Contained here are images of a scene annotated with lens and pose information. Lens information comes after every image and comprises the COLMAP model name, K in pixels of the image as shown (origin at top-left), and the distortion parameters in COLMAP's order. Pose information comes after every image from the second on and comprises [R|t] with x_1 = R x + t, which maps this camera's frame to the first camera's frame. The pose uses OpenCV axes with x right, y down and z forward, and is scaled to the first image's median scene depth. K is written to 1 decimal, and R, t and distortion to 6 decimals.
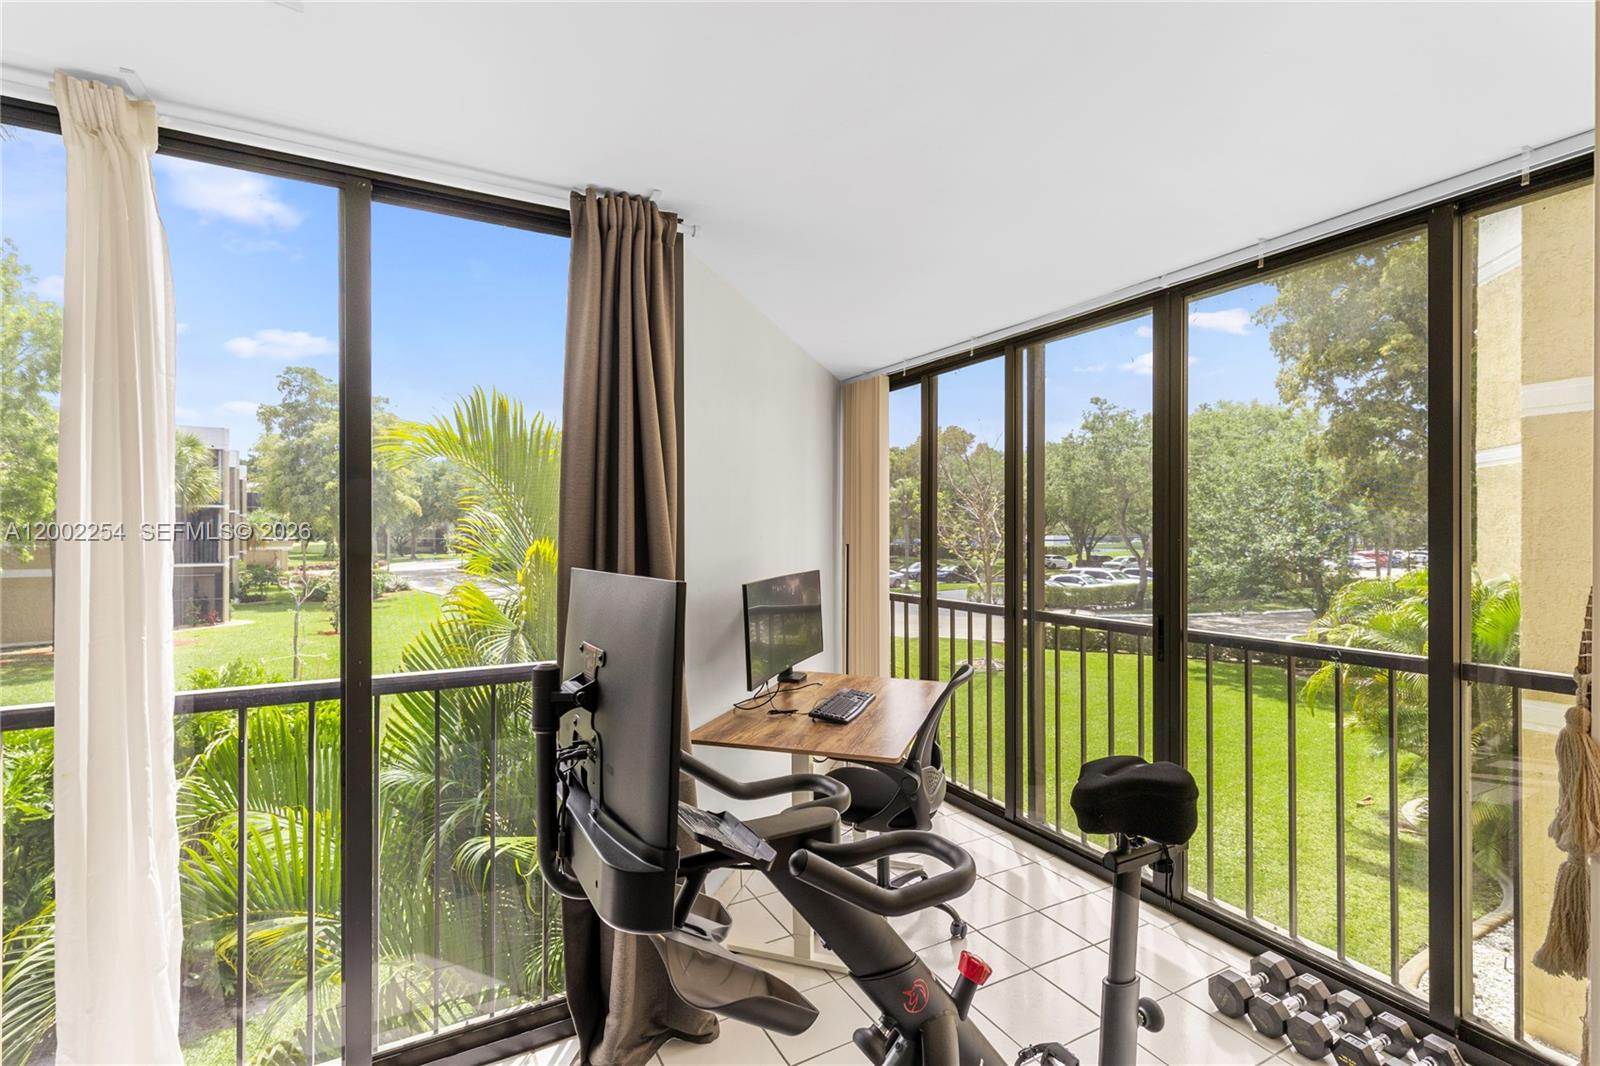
lens RADIAL K [[726.1, 0, 795.8], [0, 726.1, 529.2], [0, 0, 1]] dist [-0.000778, -0.000231]
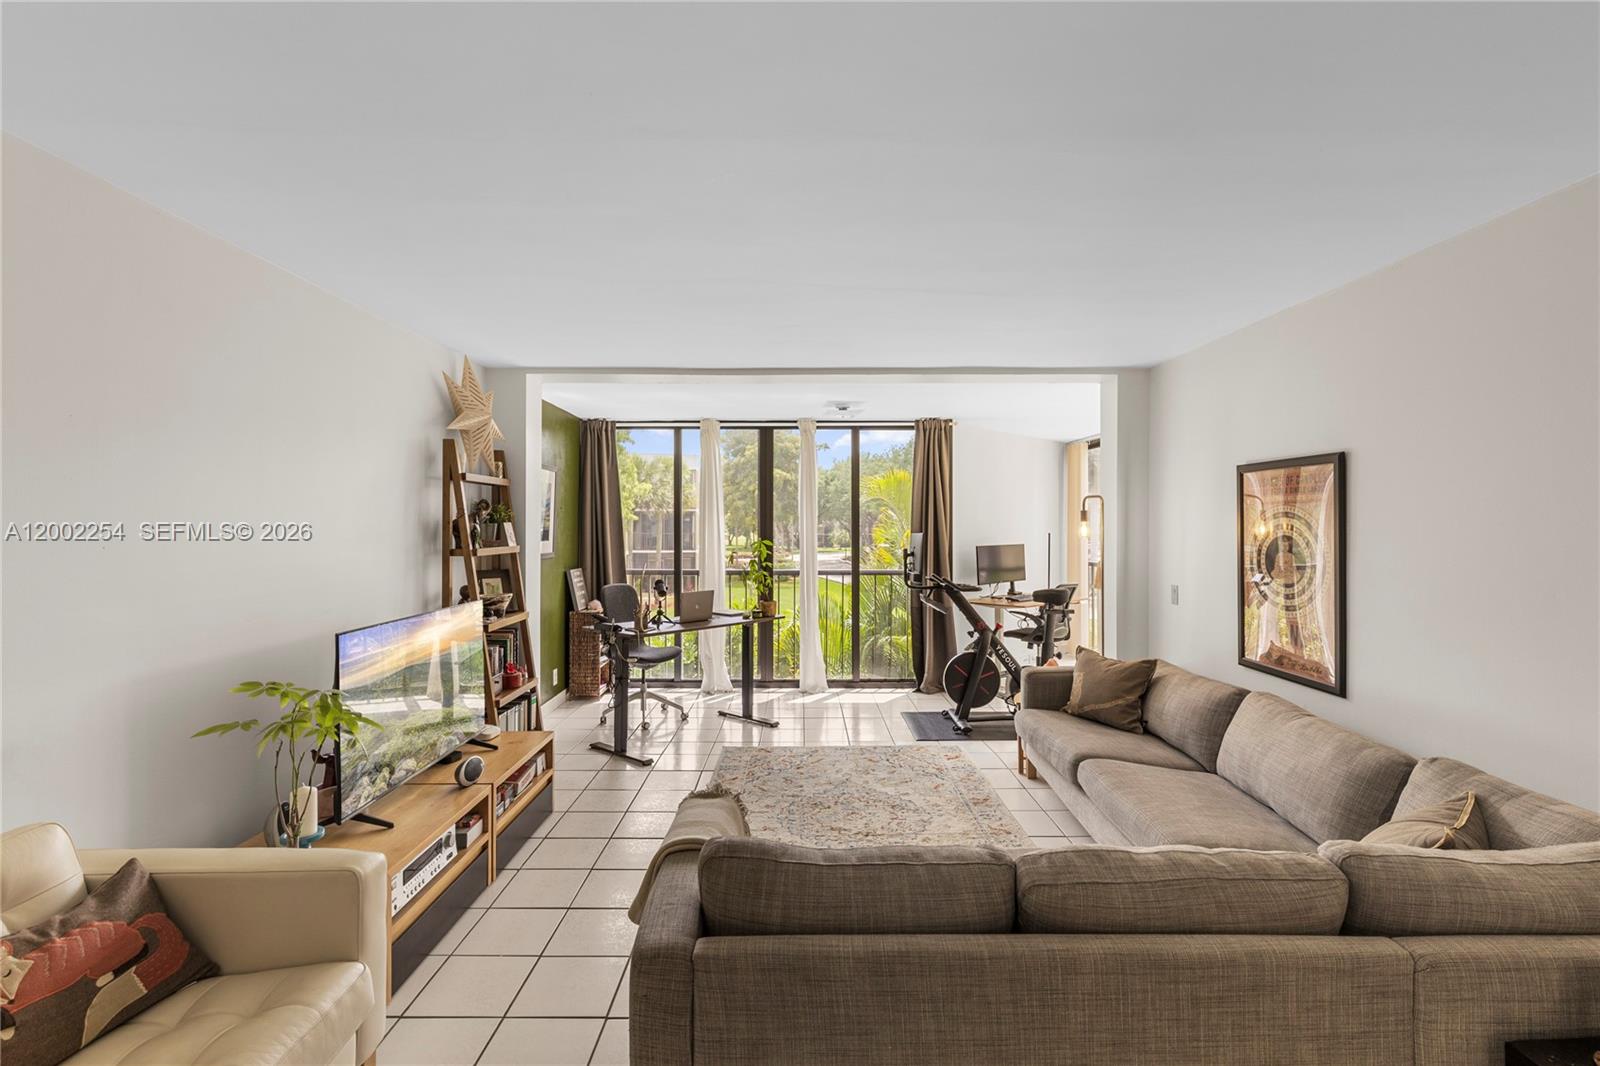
lens RADIAL K [[718.4, 0, 804.0], [0, 718.4, 524.5], [0, 0, 1]] dist [0.004810, -0.000241]
pose [[0.884130, -0.004062, -0.467224, 0.358533], [0.003374, 0.999992, -0.002310, -0.000275], [0.467229, 0.000466, 0.884136, -0.982421]]
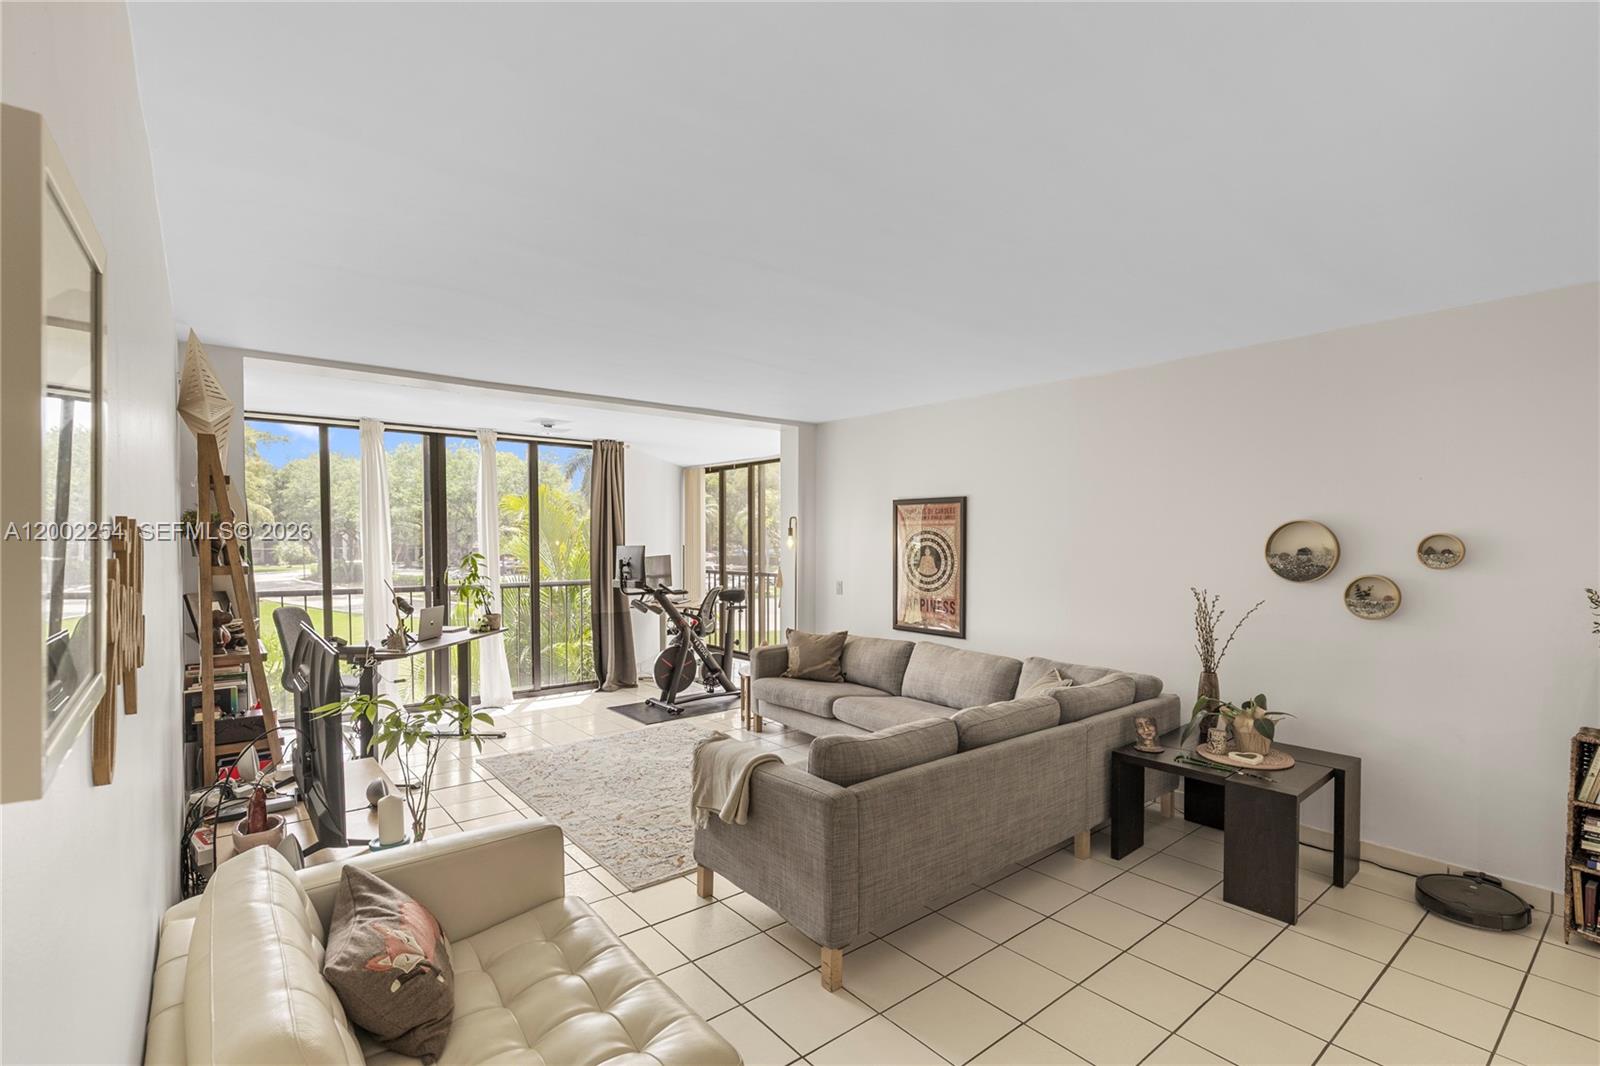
lens RADIAL K [[732.8, 0, 807.1], [0, 732.8, 553.1], [0, 0, 1]] dist [0.004528, -0.000052]
pose [[0.981609, -0.005691, 0.190817, 0.010268], [0.001686, 0.999775, 0.021143, -0.002241], [-0.190895, -0.020432, 0.981398, -1.264421]]
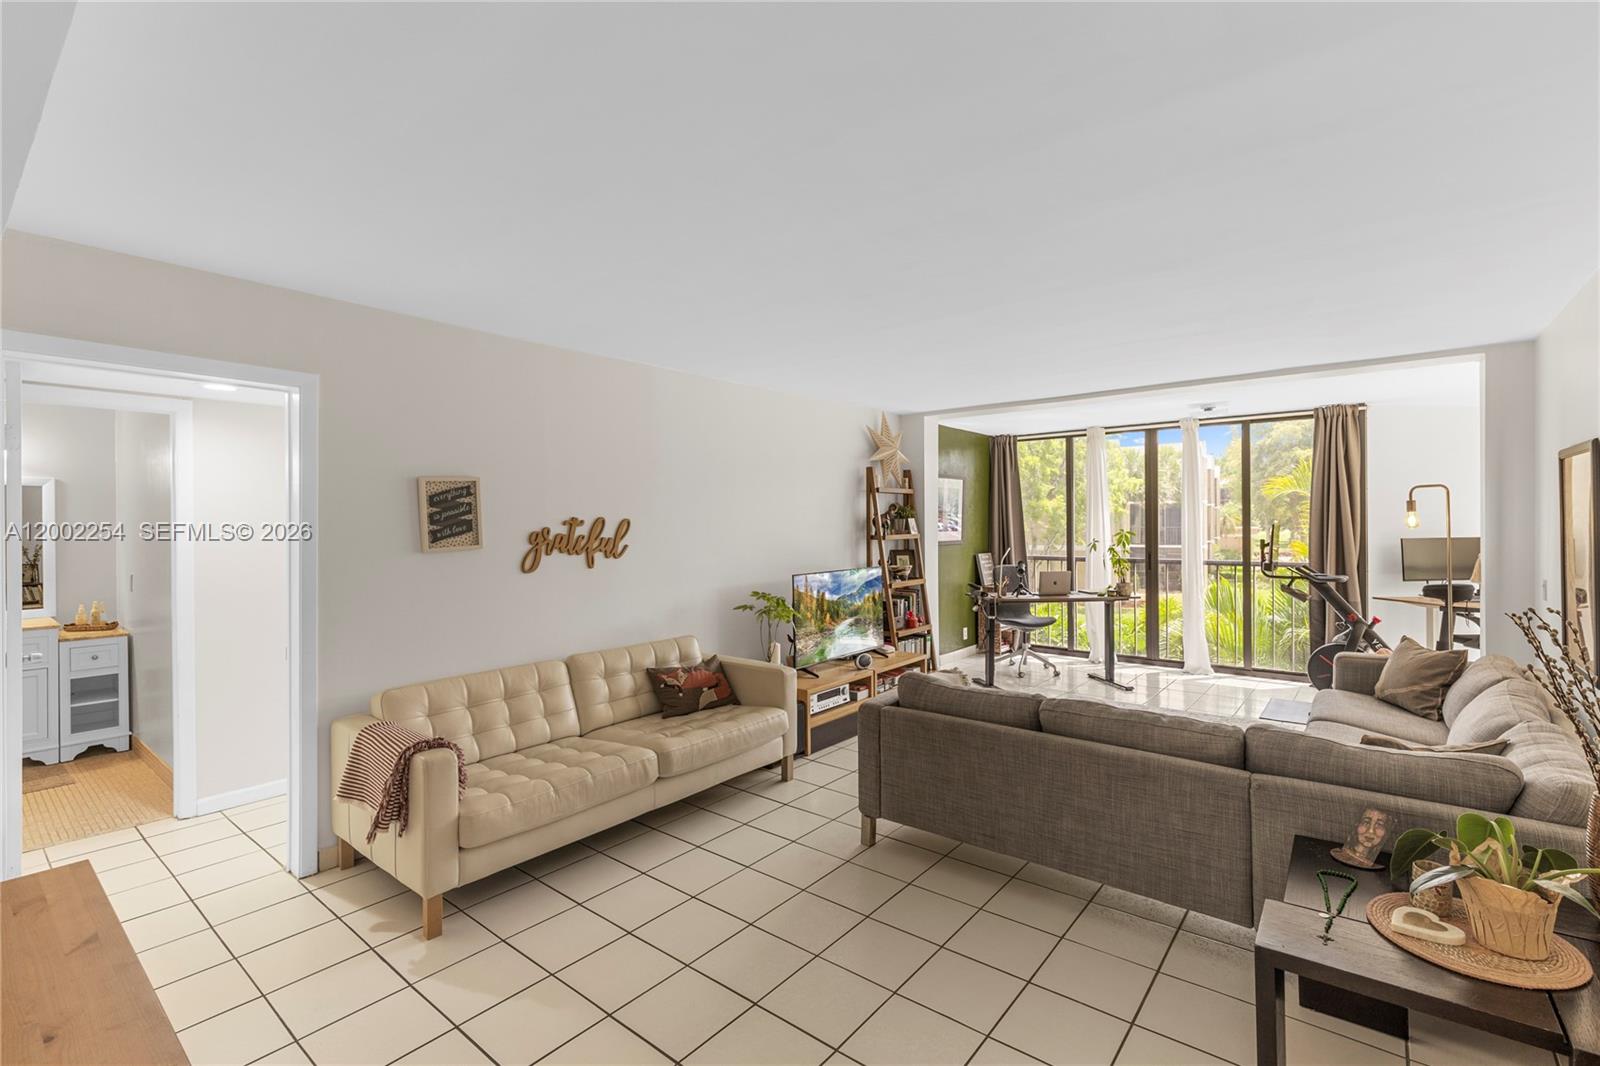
lens RADIAL K [[718.4, 0, 804.0], [0, 718.4, 524.5], [0, 0, 1]] dist [0.004810, -0.000241]
pose [[0.387817, -0.003465, -0.921730, 0.822589], [0.010988, 0.999939, 0.000864, 0.002310], [0.921671, -0.010463, 0.387832, -1.076848]]
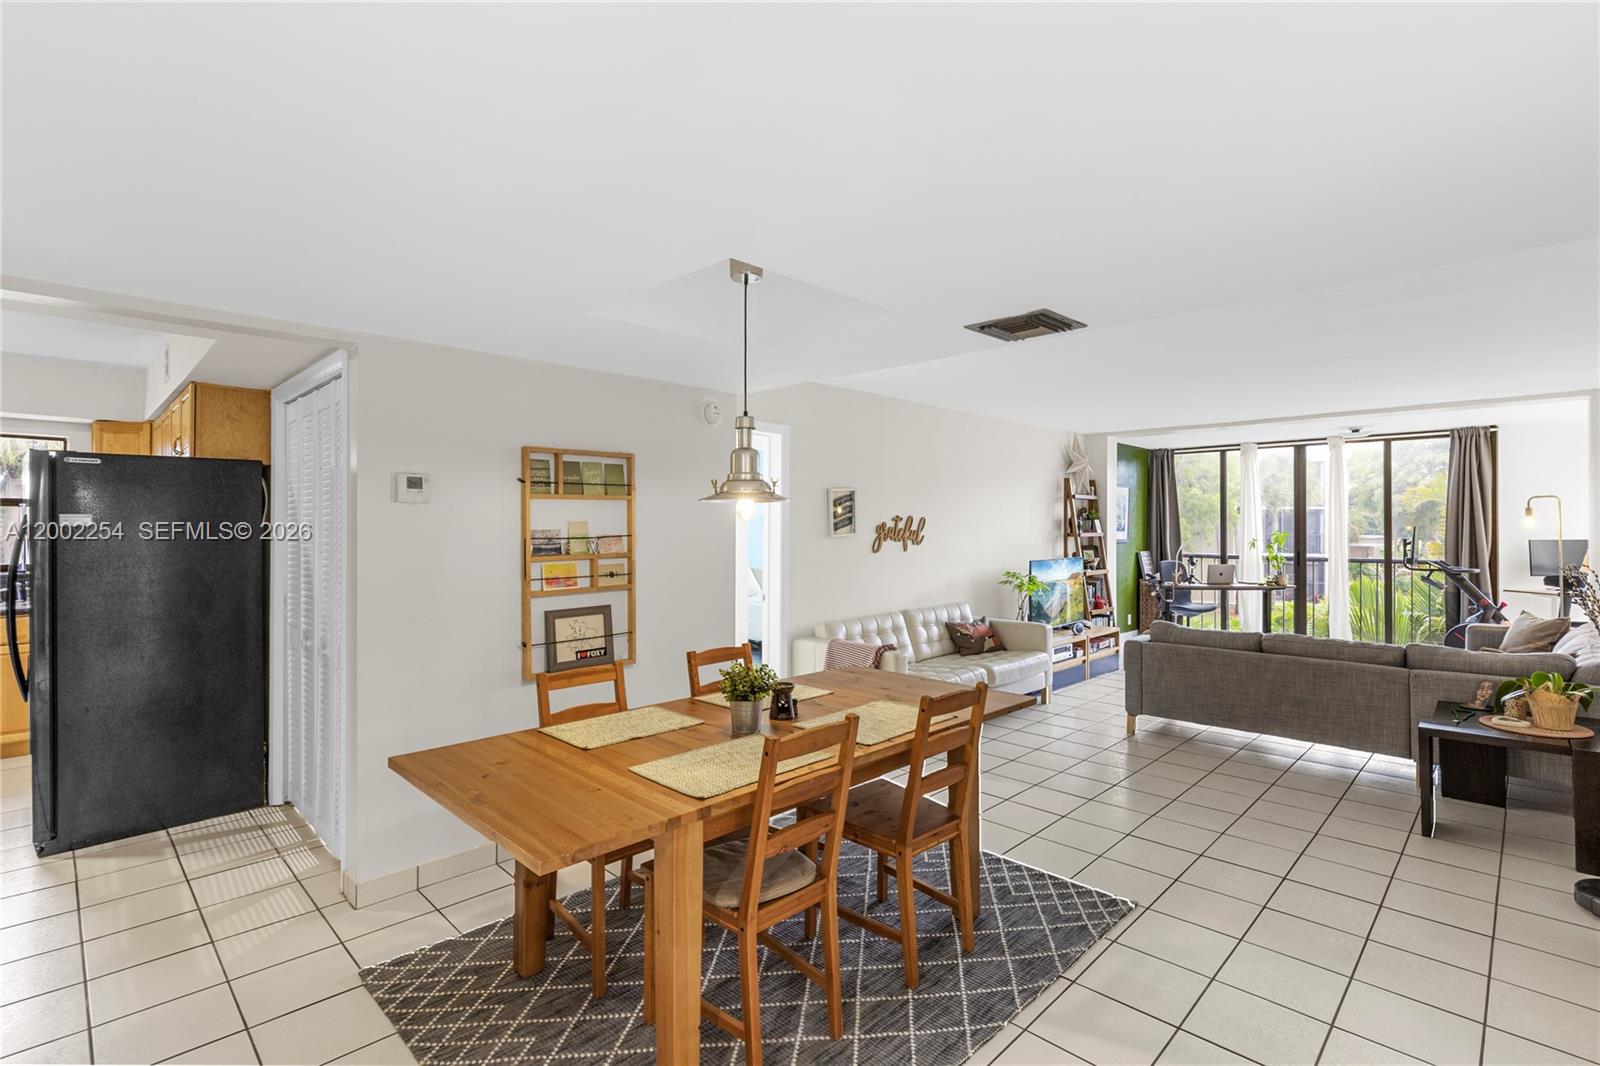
lens RADIAL K [[752.5, 0, 800.7], [0, 752.5, 523.2], [0, 0, 1]] dist [-0.004693, 0.000056]
pose [[0.296853, -0.008160, -0.954888, 1.134422], [0.001943, 0.999967, -0.007941, 0.015711], [0.954921, 0.000502, 0.296859, -1.581369]]
